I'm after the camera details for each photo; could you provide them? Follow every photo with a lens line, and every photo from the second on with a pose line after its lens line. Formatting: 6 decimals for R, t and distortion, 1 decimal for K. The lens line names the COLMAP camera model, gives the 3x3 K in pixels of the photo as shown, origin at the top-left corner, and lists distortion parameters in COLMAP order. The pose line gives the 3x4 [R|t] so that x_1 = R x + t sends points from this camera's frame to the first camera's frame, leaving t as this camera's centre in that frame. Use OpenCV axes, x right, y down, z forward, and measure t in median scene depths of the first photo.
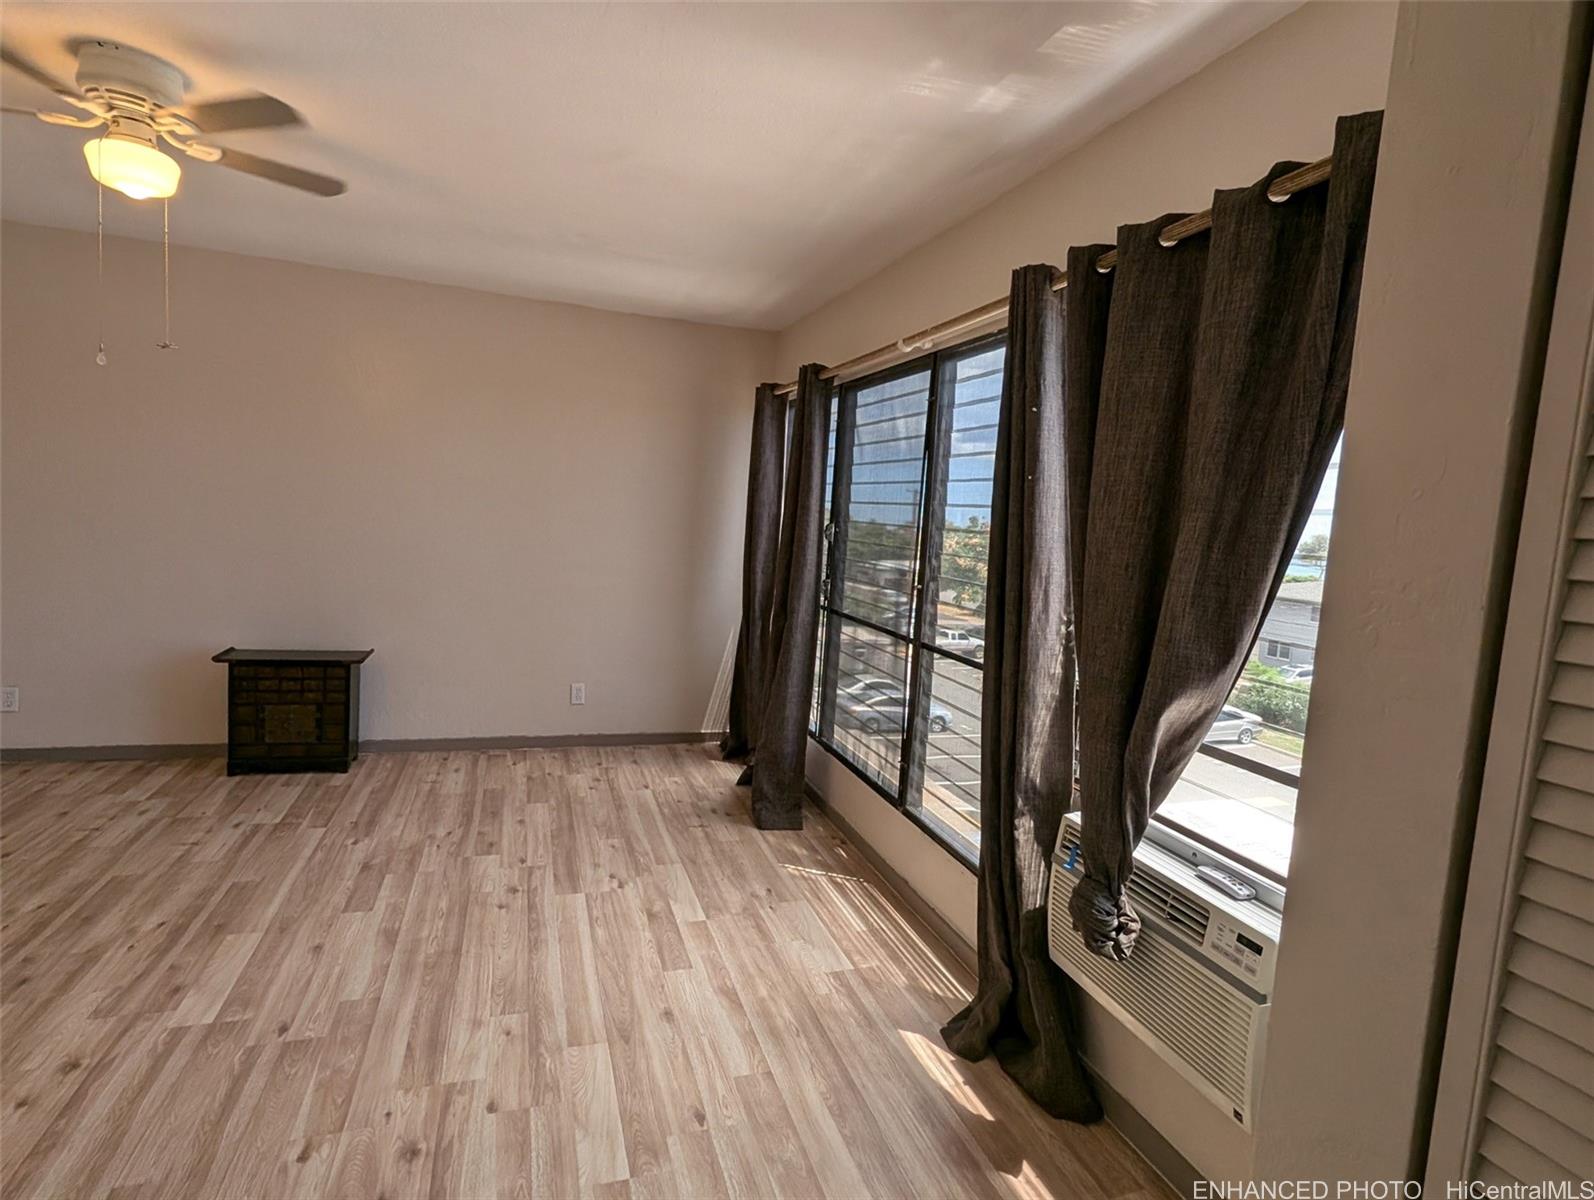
lens RADIAL K [[805.1, 0, 797.0], [0, 805.1, 600.0], [0, 0, 1]] dist [0.004429, -0.000096]
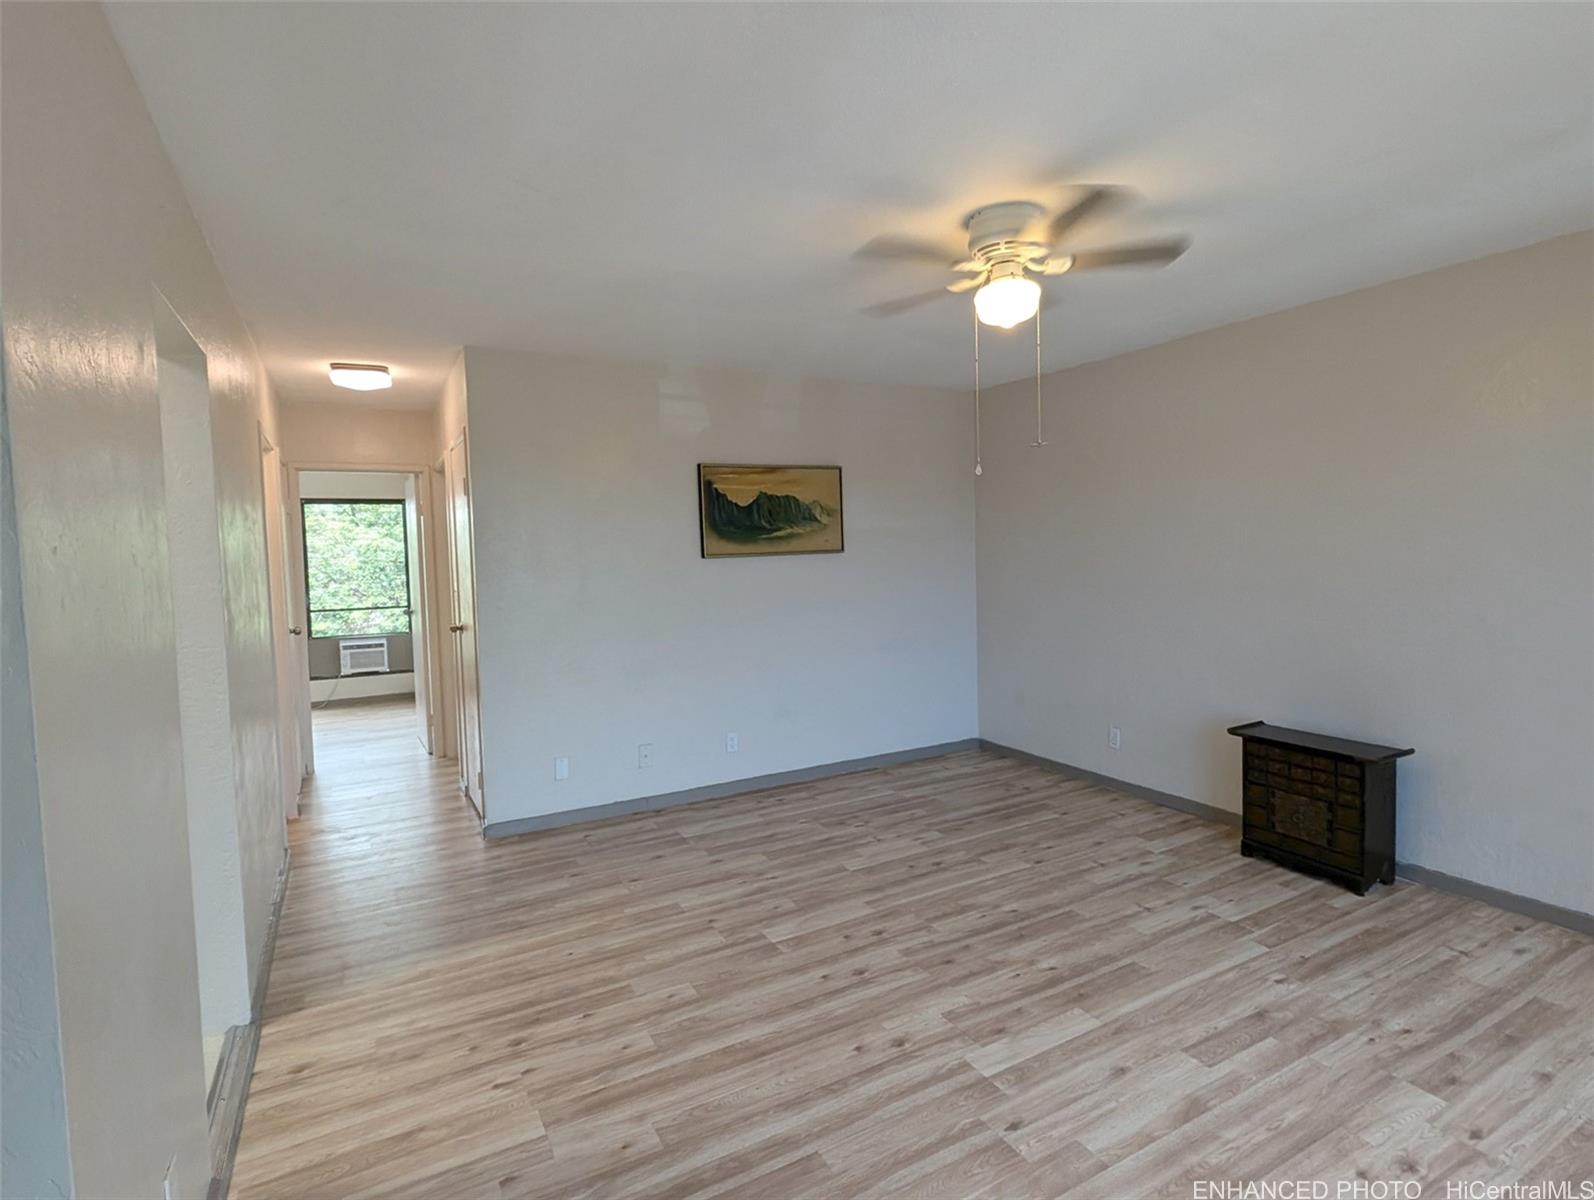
lens RADIAL K [[805.1, 0, 797.0], [0, 805.1, 600.0], [0, 0, 1]] dist [0.004429, -0.000096]
pose [[0.169037, -0.007502, -0.985581, 0.181966], [-0.056723, 0.998240, -0.017326, -0.045200], [0.983976, 0.058834, 0.168313, 0.346578]]
